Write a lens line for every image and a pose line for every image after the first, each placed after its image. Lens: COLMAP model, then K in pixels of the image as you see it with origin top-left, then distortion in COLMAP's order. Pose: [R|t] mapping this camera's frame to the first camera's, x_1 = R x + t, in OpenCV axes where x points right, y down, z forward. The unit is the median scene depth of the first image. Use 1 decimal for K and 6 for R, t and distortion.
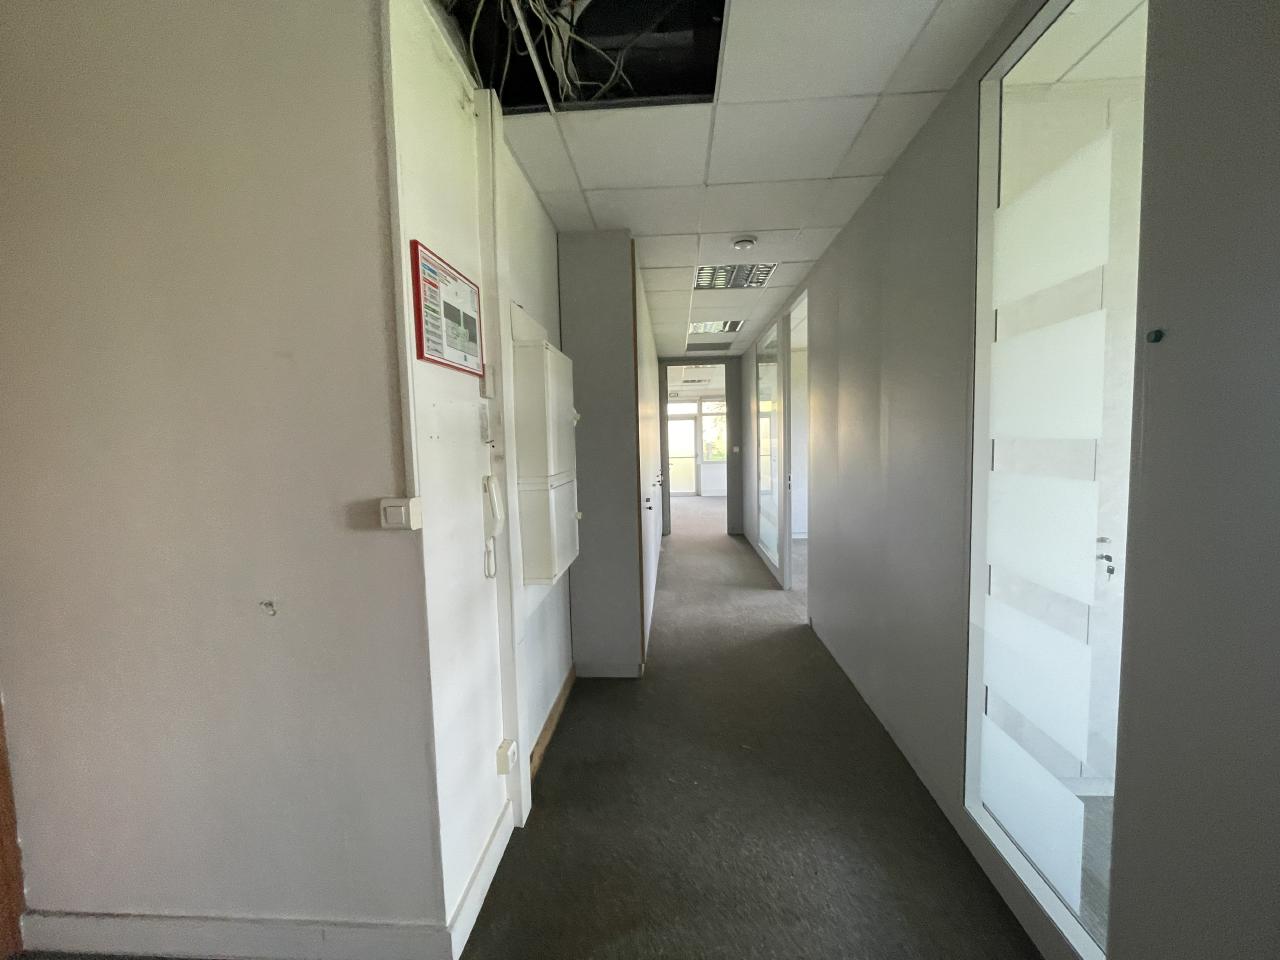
lens RADIAL K [[520.9, 0, 640.0], [0, 520.9, 480.0], [0, 0, 1]] dist [-0.002044, -0.000449]
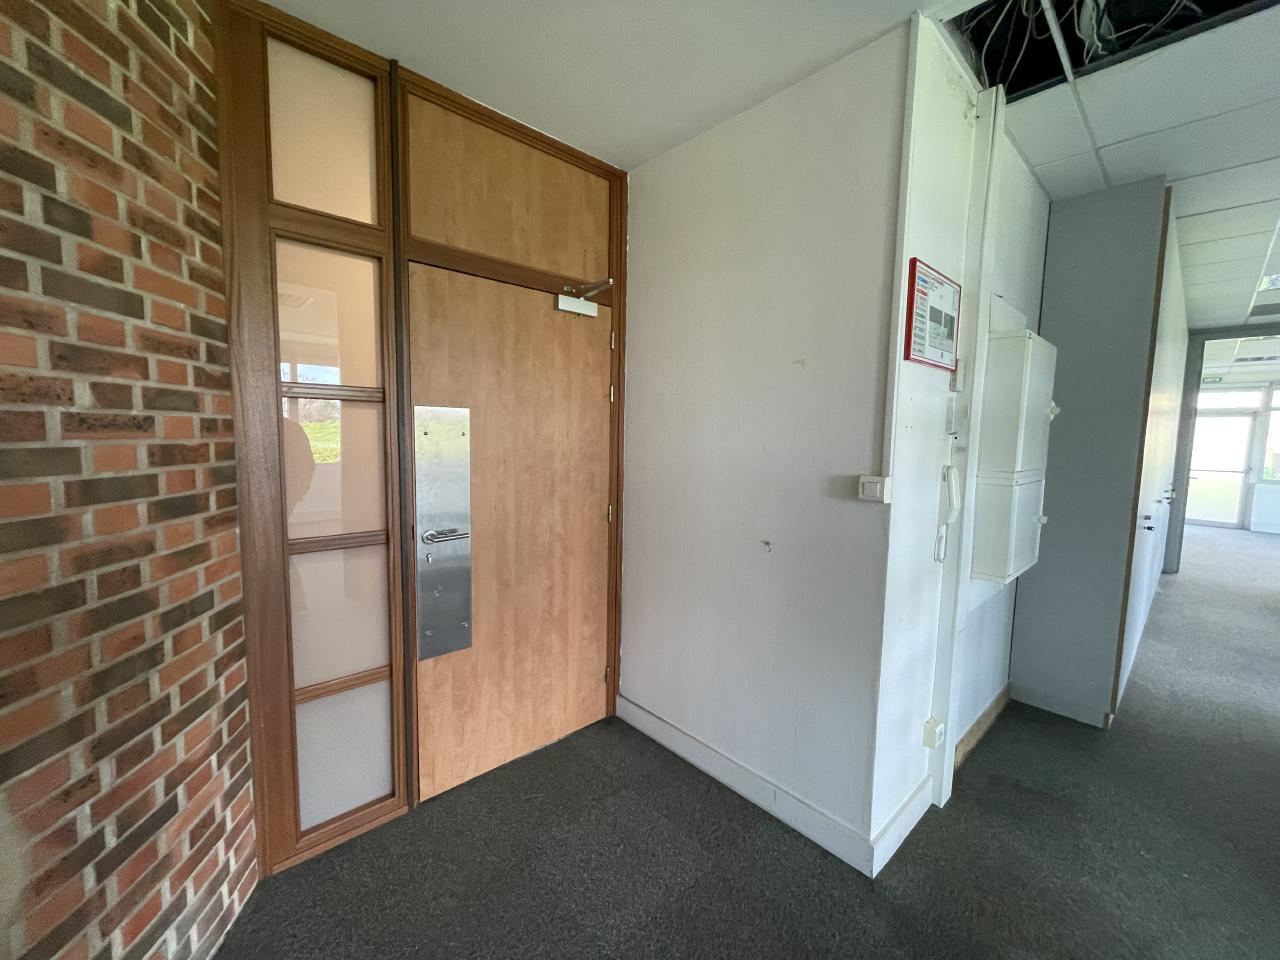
lens RADIAL K [[520.9, 0, 640.0], [0, 520.9, 480.0], [0, 0, 1]] dist [-0.002044, -0.000449]
pose [[0.724706, 0.102624, -0.681373, -0.021795], [-0.091551, 0.994421, 0.052400, 0.021302], [0.682949, 0.024406, 0.730058, -0.182612]]
